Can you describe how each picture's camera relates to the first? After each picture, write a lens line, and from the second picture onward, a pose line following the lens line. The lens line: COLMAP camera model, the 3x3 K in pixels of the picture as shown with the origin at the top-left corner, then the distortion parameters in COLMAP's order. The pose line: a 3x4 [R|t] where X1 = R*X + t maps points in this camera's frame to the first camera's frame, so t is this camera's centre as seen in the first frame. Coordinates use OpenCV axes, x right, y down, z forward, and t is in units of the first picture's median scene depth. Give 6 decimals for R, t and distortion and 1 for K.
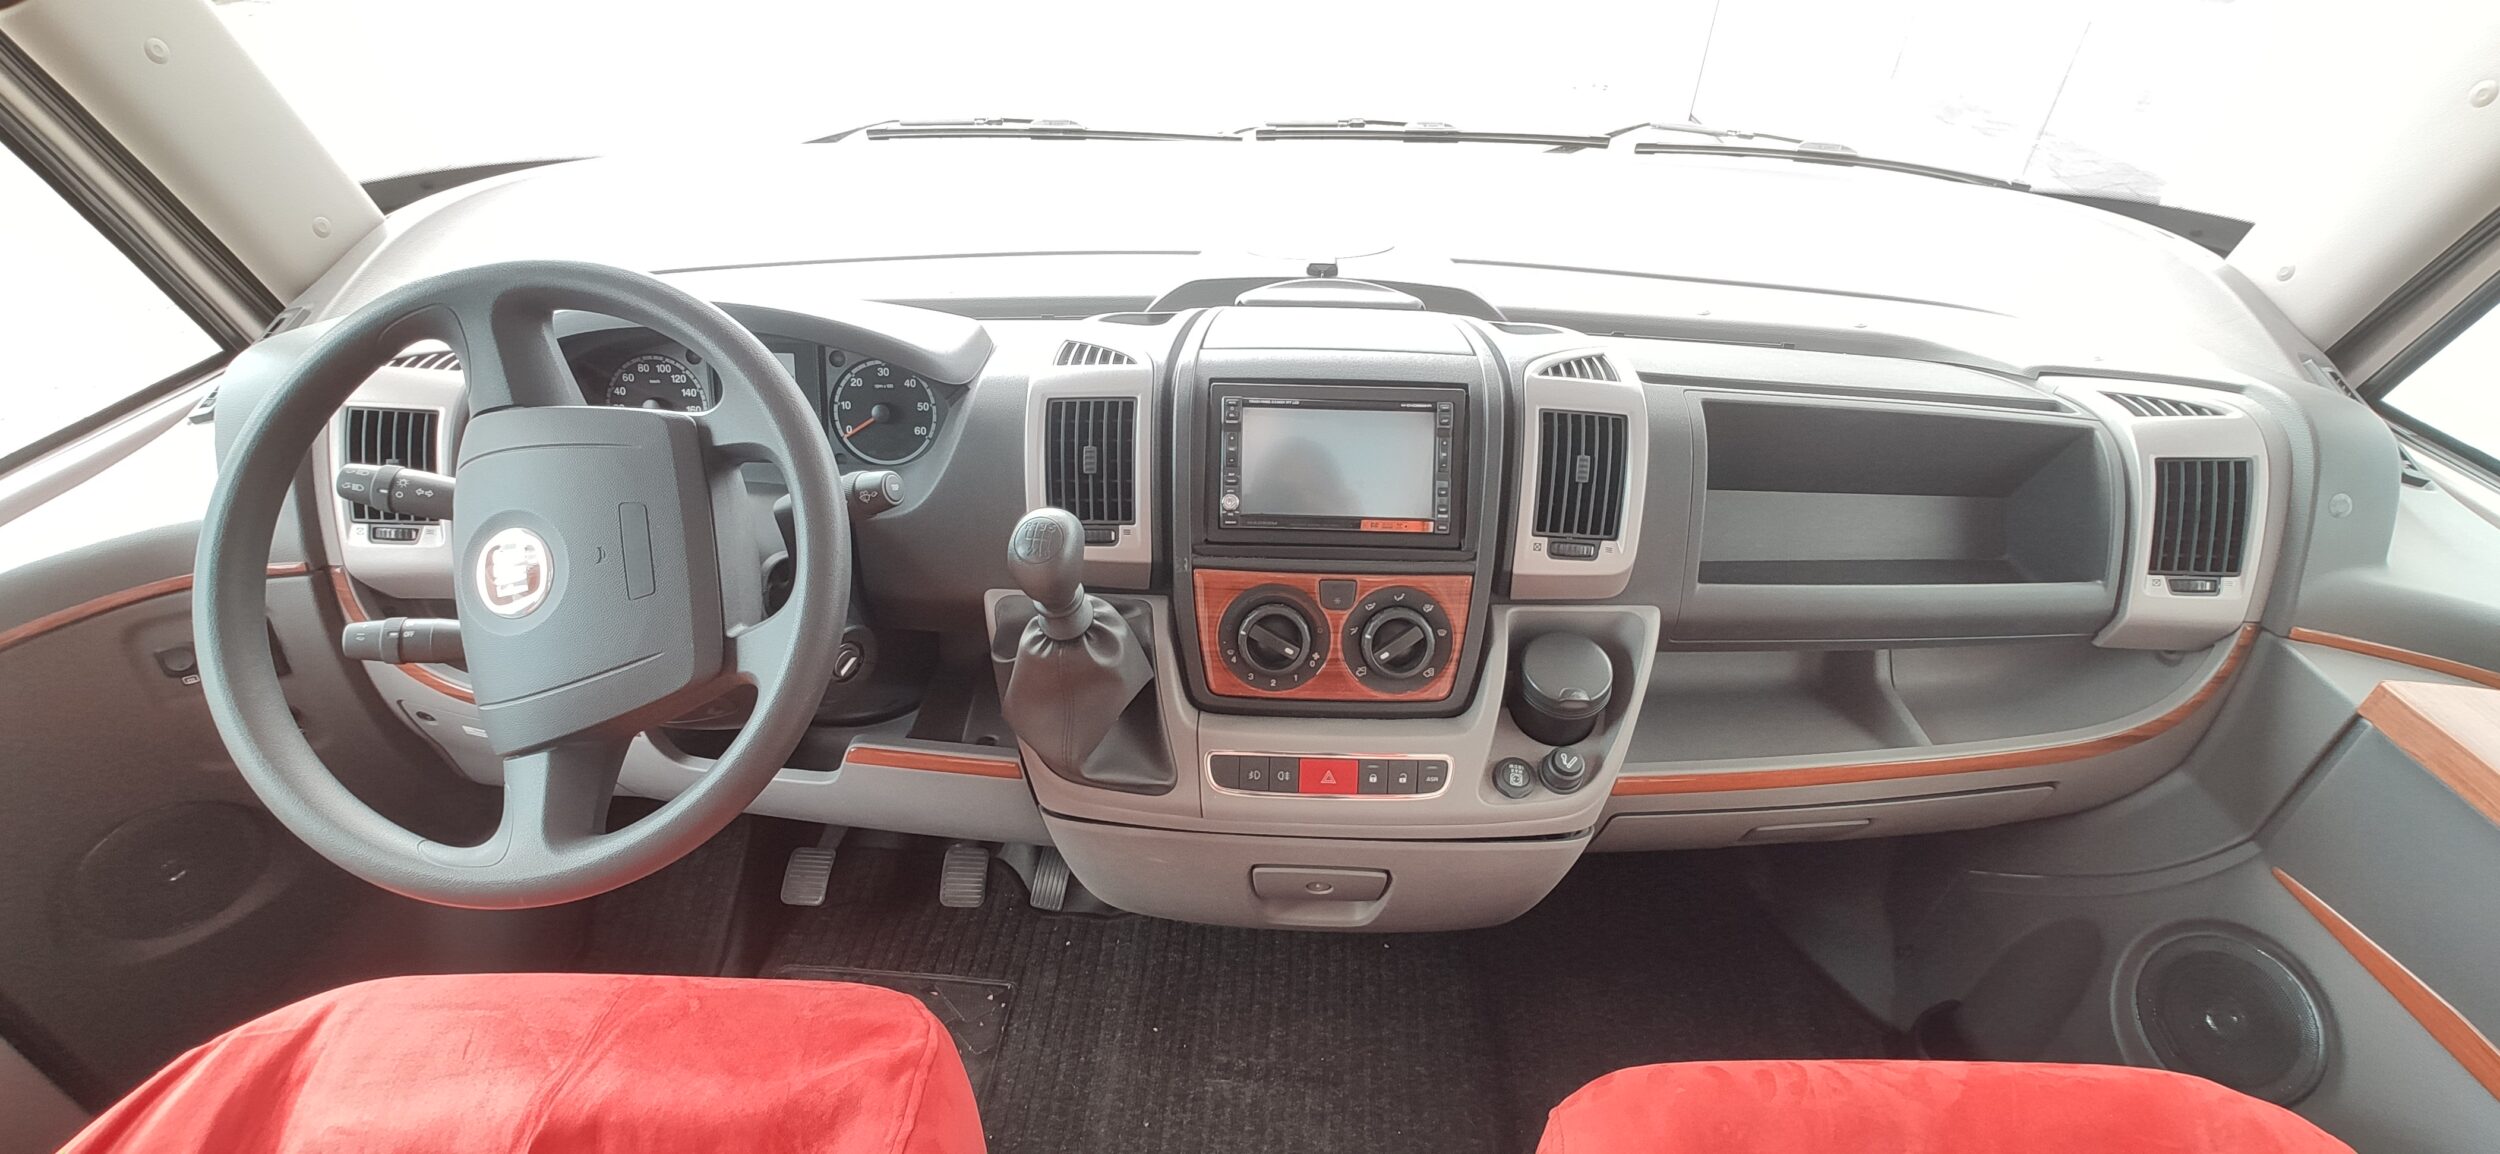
lens RADIAL K [[1090.2, 0, 1260.3], [0, 1090.2, 573.7], [0, 0, 1]] dist [-0.034107, 0.018398]
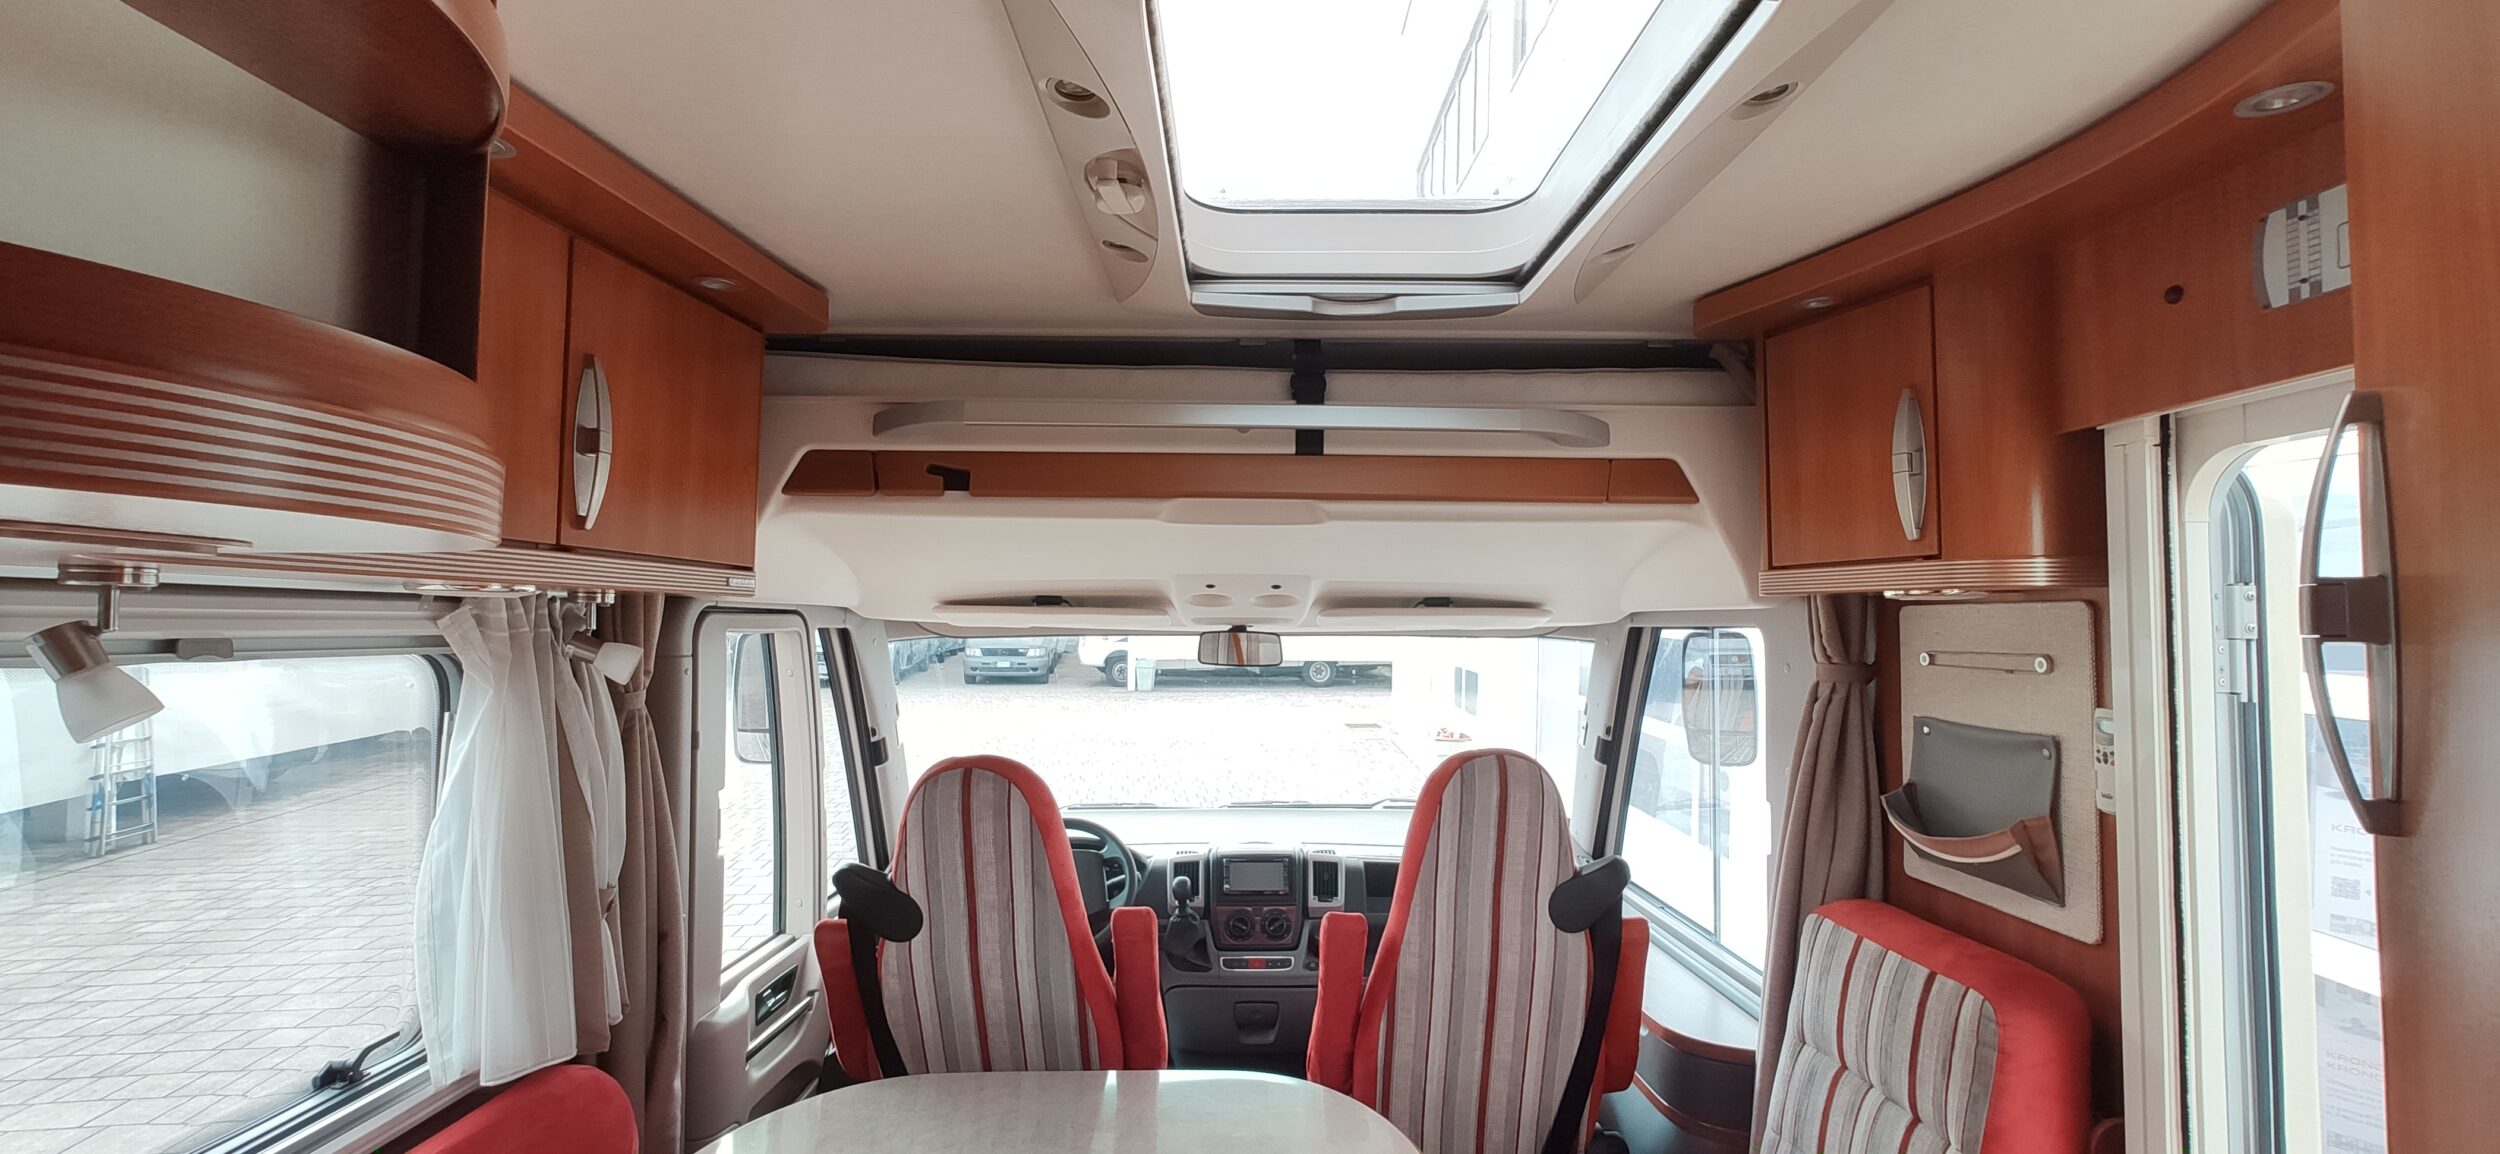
lens RADIAL K [[1071.6, 0, 1262.1], [0, 1071.6, 568.5], [0, 0, 1]] dist [-0.044930, 0.017858]
pose [[0.999018, -0.012479, 0.042505, -0.046959], [0.035734, 0.794099, -0.606737, 1.211942], [-0.026182, 0.607660, 0.793766, -2.376925]]
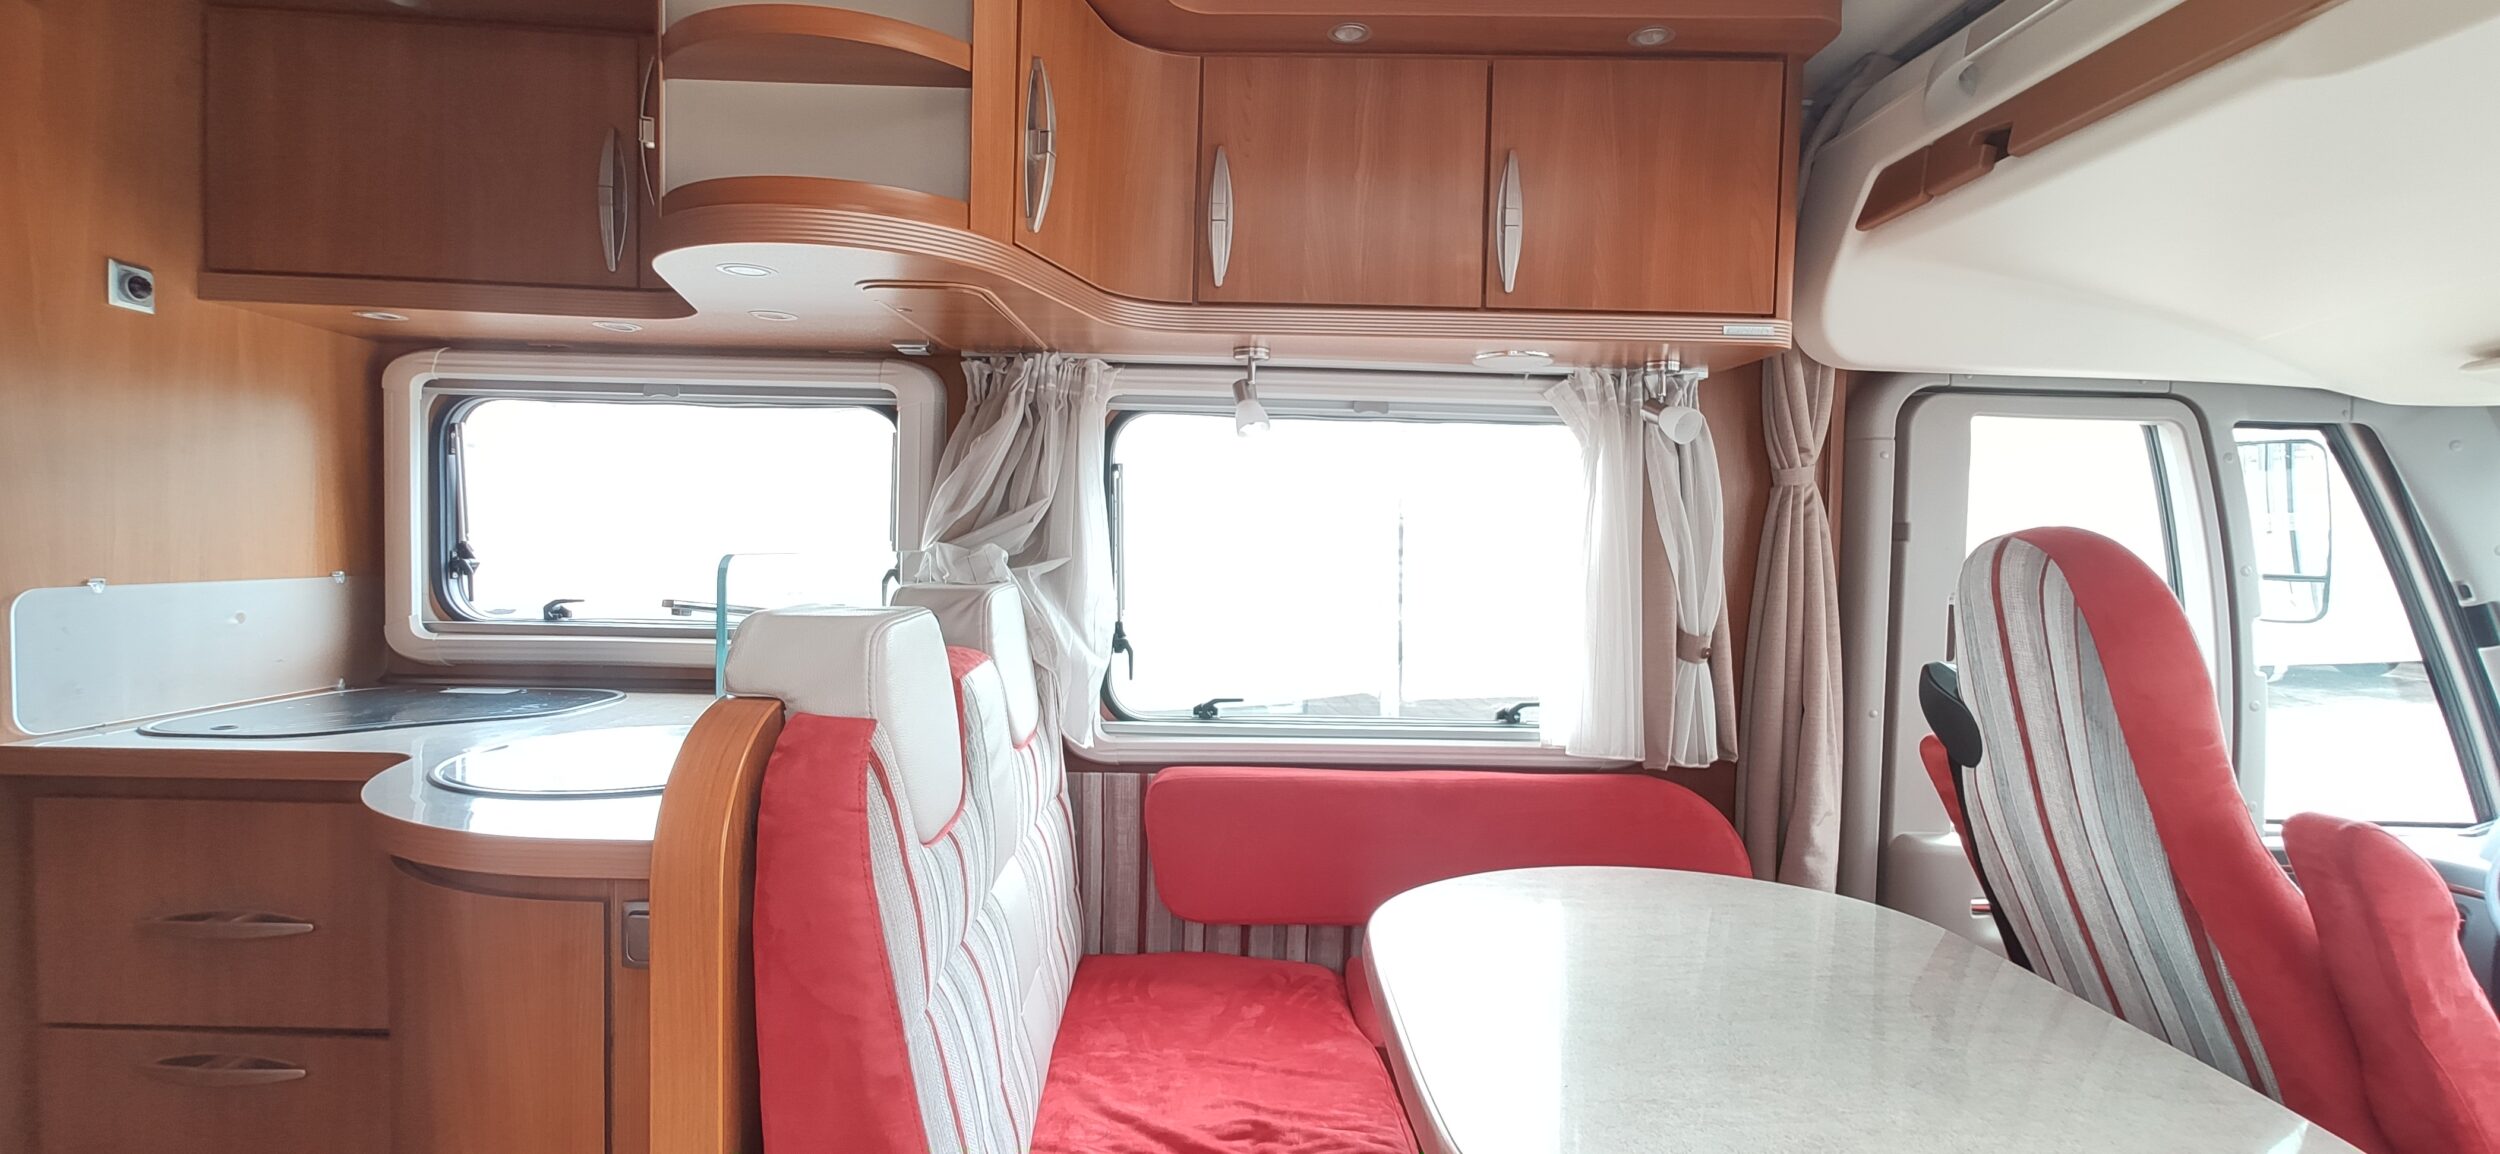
lens RADIAL K [[1092.6, 0, 1268.1], [0, 1092.6, 583.9], [0, 0, 1]] dist [-0.008794, 0.000456]
pose [[0.053455, 0.022146, -0.998325, 0.969611], [-0.581224, 0.813639, -0.013073, 0.912225], [0.811986, 0.580949, 0.056365, -1.347171]]
